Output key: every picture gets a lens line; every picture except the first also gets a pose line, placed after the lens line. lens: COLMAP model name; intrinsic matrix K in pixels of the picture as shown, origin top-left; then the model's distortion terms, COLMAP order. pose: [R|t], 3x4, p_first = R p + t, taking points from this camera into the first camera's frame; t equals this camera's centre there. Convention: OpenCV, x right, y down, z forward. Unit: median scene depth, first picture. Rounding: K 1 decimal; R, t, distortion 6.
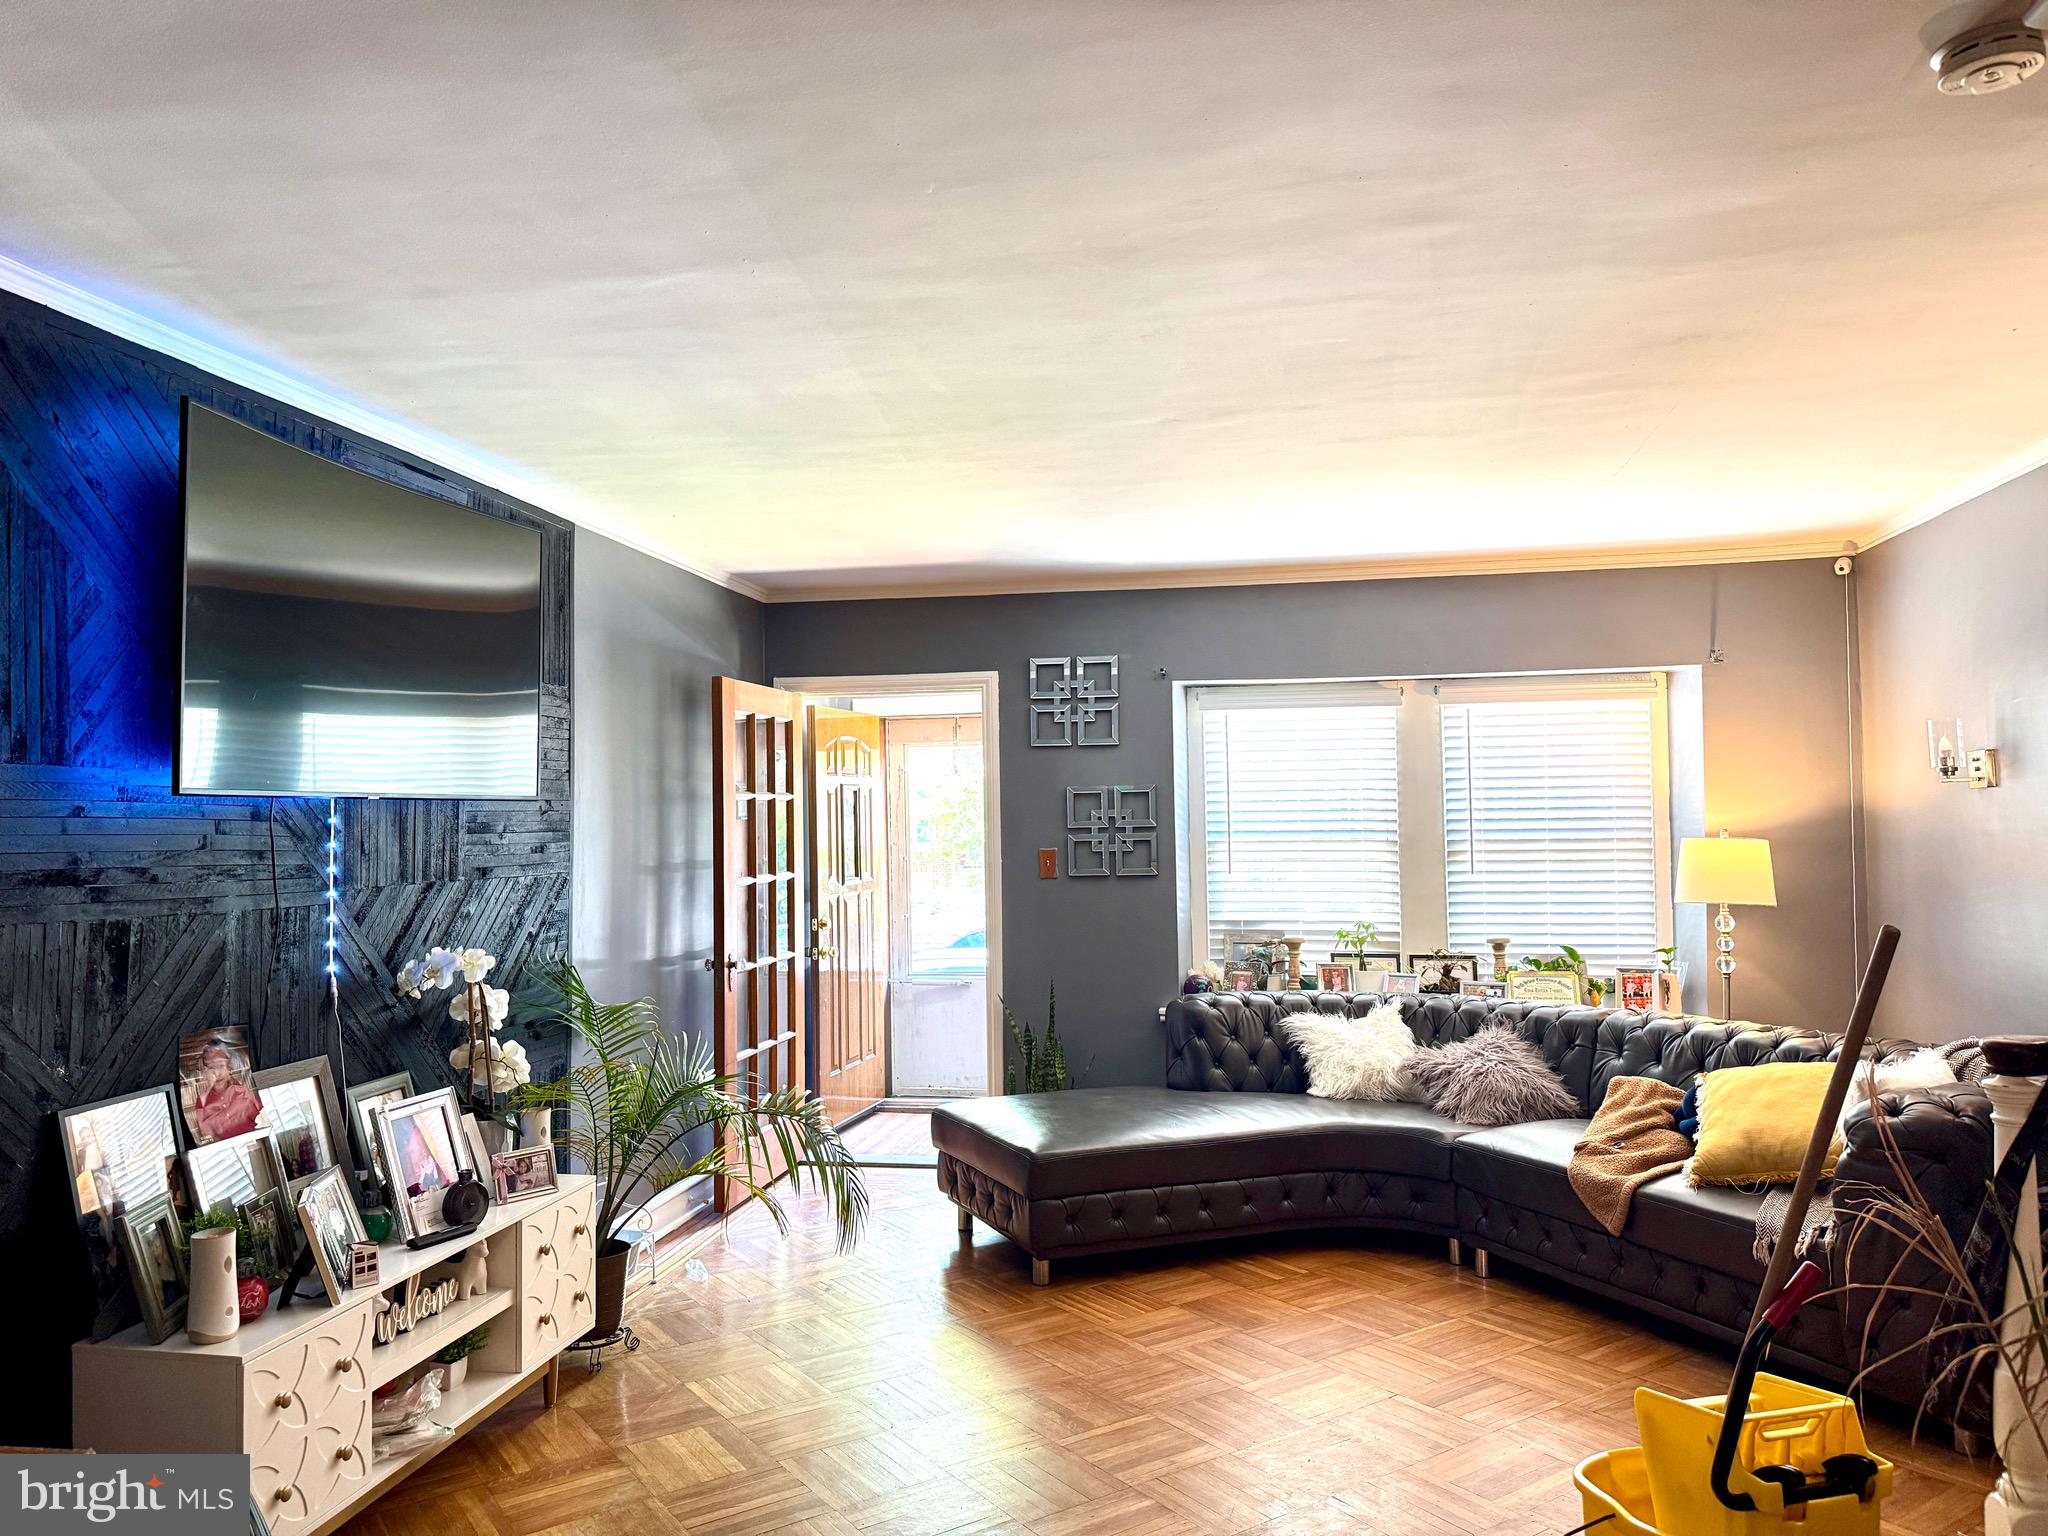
lens RADIAL K [[1439.8, 0, 1026.2], [0, 1439.8, 771.9], [0, 0, 1]] dist [0.079387, -0.097508]
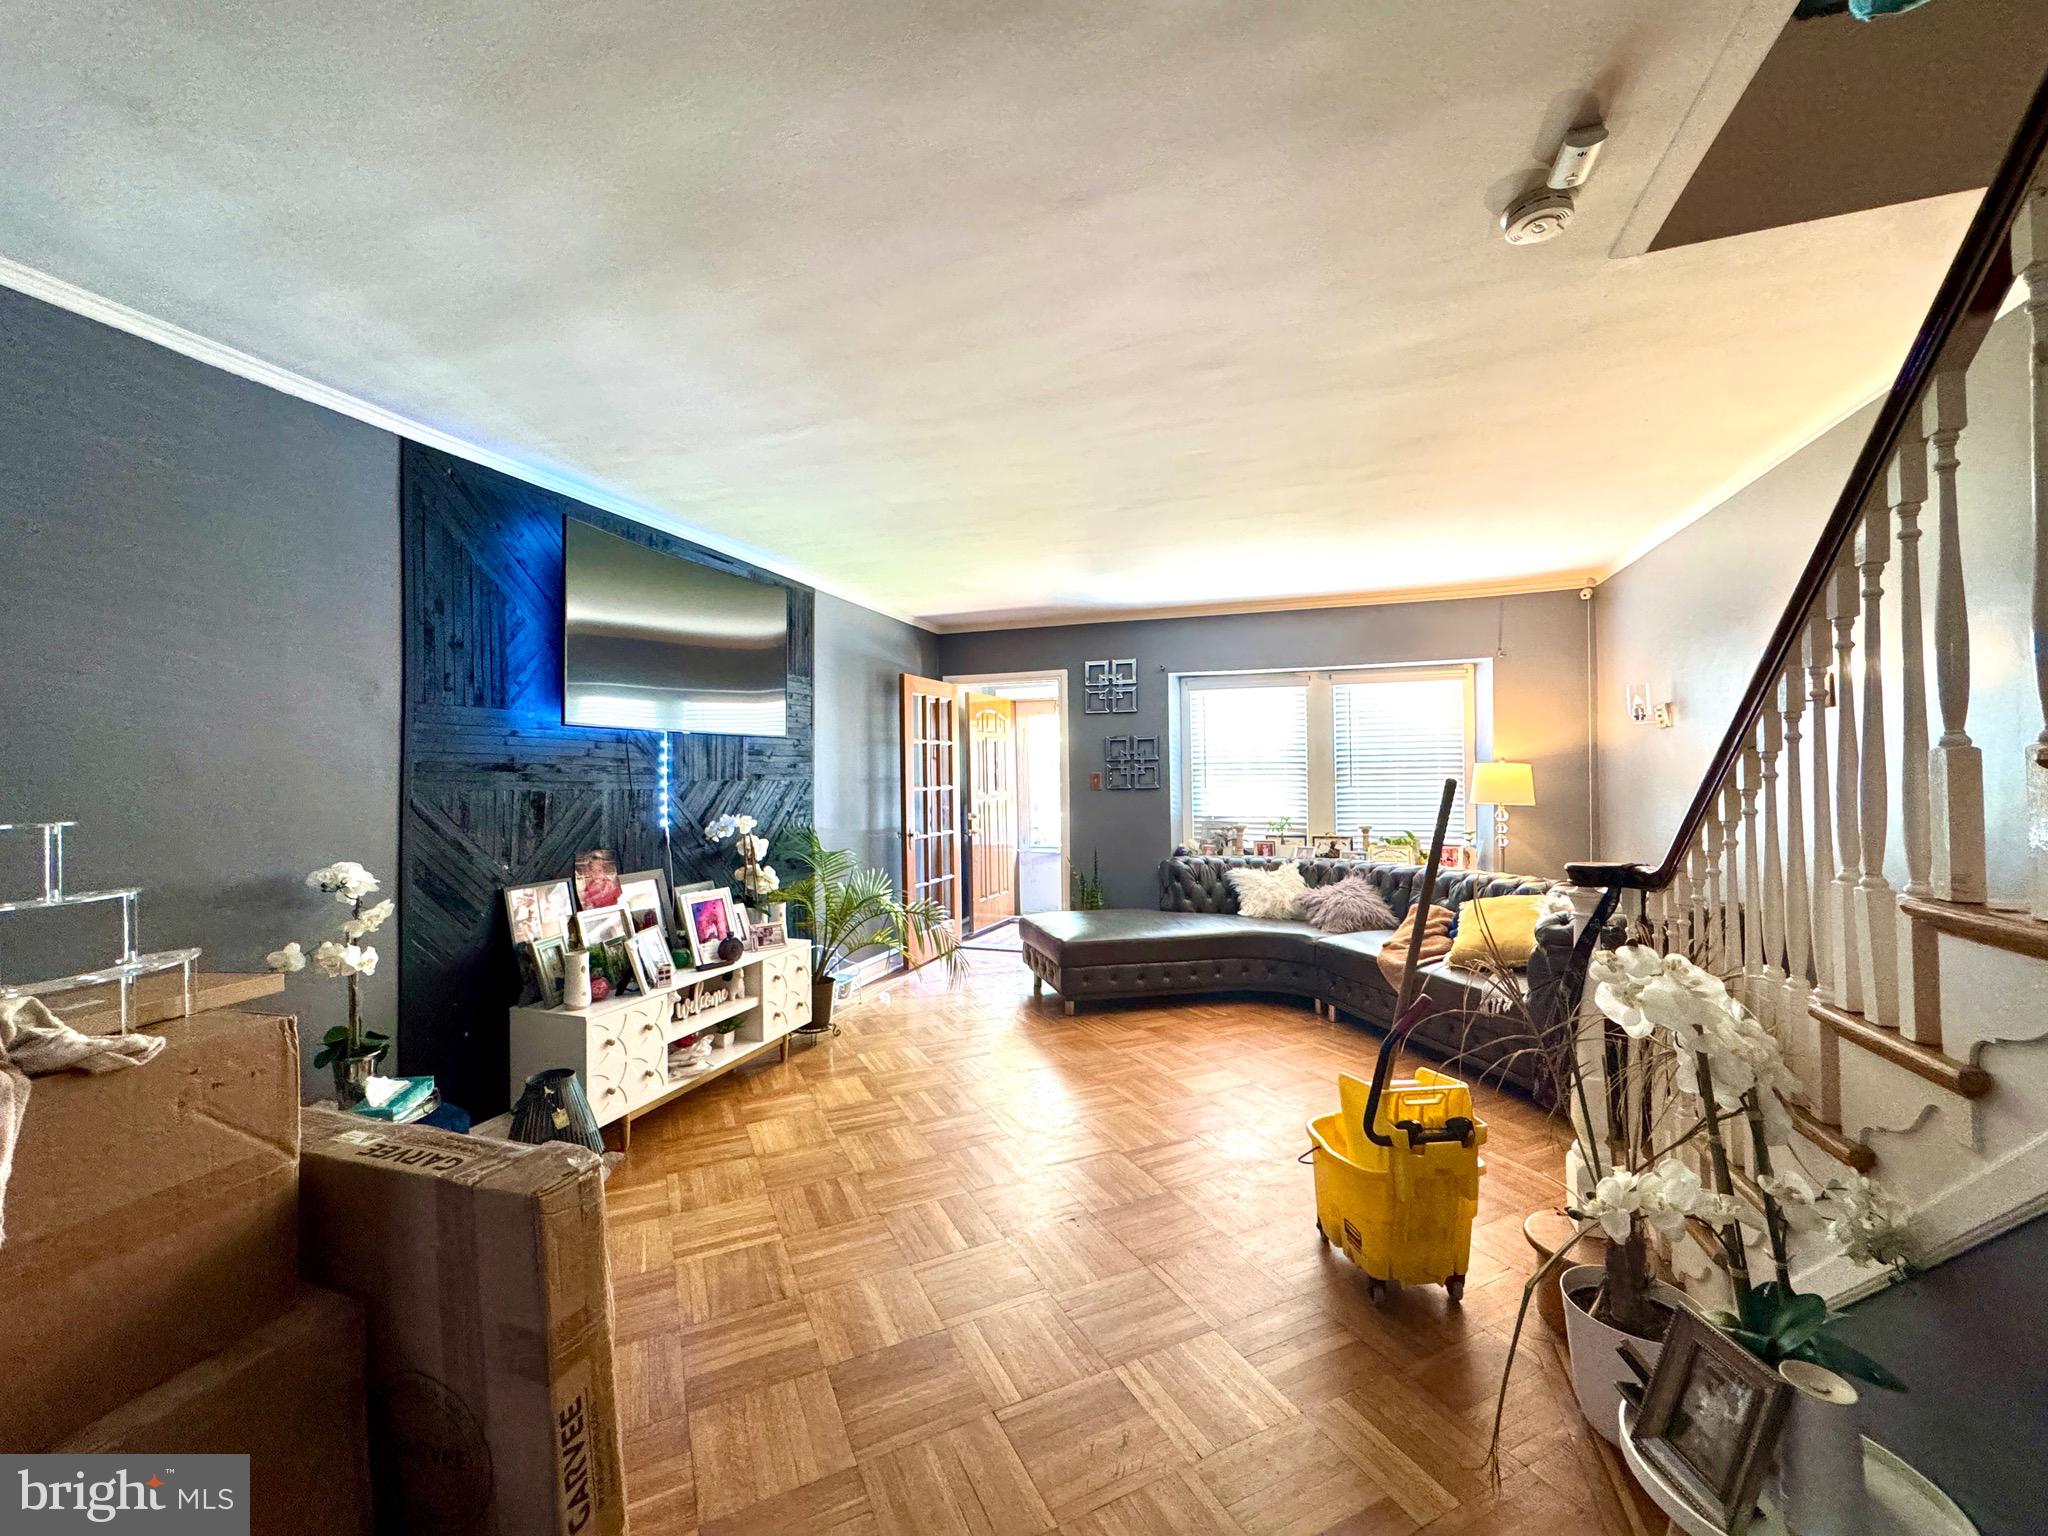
lens RADIAL K [[819.5, 0, 1028.9], [0, 819.5, 766.0], [0, 0, 1]] dist [0.002005, -0.001047]
pose [[0.988642, 0.000750, -0.150289, 0.114918], [0.003055, 0.999681, 0.025085, 0.028617], [0.150260, -0.025260, 0.988324, 0.023527]]
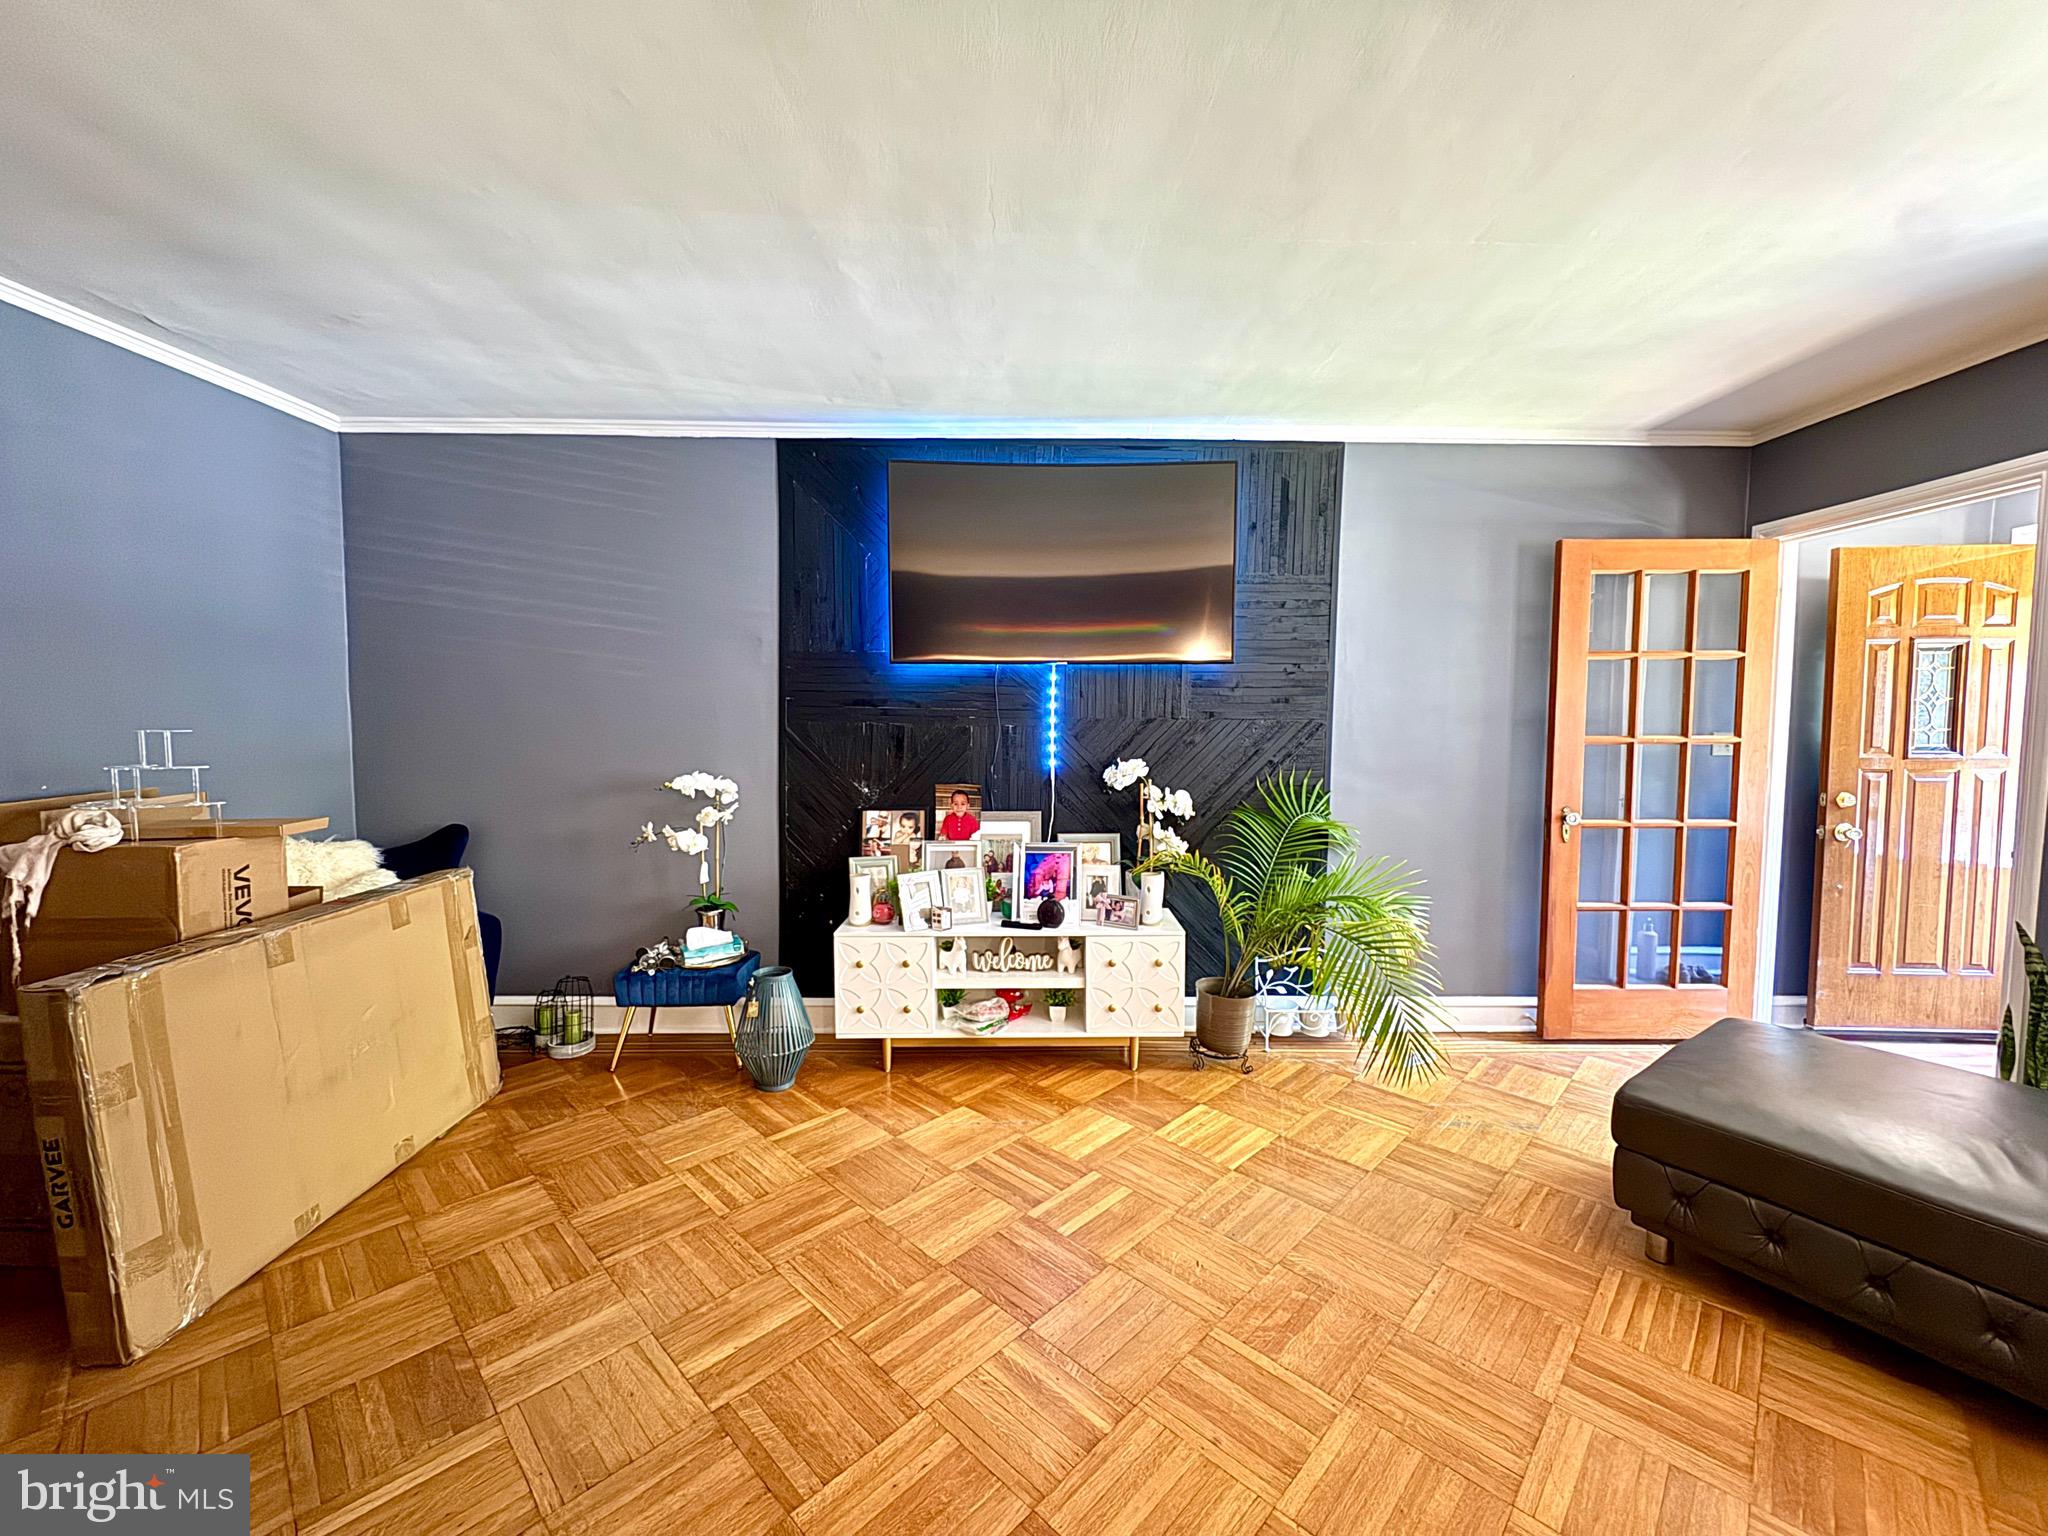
lens RADIAL K [[819.5, 0, 1019.2], [0, 819.5, 767.9], [0, 0, 1]] dist [0.002005, -0.001047]
pose [[0.192959, 0.078174, -0.978088, 0.372169], [0.027497, 0.995999, 0.085031, 0.044593], [0.980821, -0.043302, 0.190037, 0.617334]]
